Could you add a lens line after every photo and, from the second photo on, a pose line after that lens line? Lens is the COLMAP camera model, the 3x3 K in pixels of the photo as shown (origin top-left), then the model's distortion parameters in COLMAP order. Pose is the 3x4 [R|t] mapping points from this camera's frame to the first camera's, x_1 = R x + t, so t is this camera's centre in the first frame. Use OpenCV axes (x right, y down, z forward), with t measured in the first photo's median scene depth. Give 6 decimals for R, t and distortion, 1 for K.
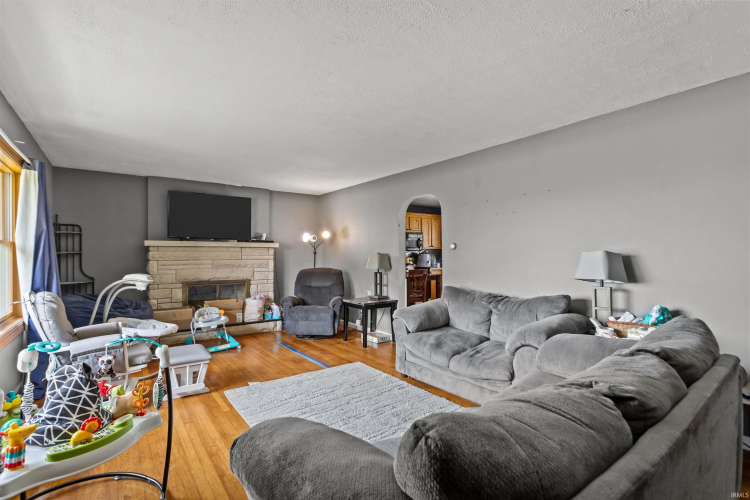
lens RADIAL K [[351.0, 0, 370.7], [0, 351.0, 248.2], [0, 0, 1]] dist [-0.000802, 0.000726]
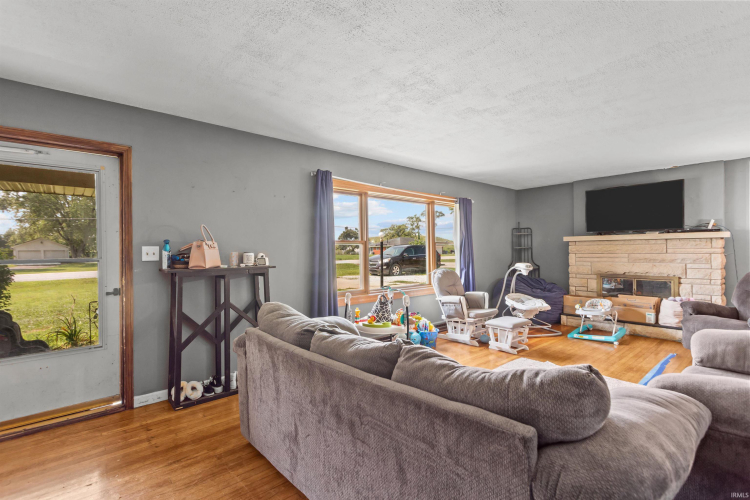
lens RADIAL K [[351.0, 0, 370.7], [0, 351.0, 248.2], [0, 0, 1]] dist [-0.000802, 0.000726]
pose [[0.076741, -0.005467, -0.997036, 0.469501], [0.029214, 0.999568, -0.003232, 0.001212], [0.996623, -0.028879, 0.076867, 0.218196]]
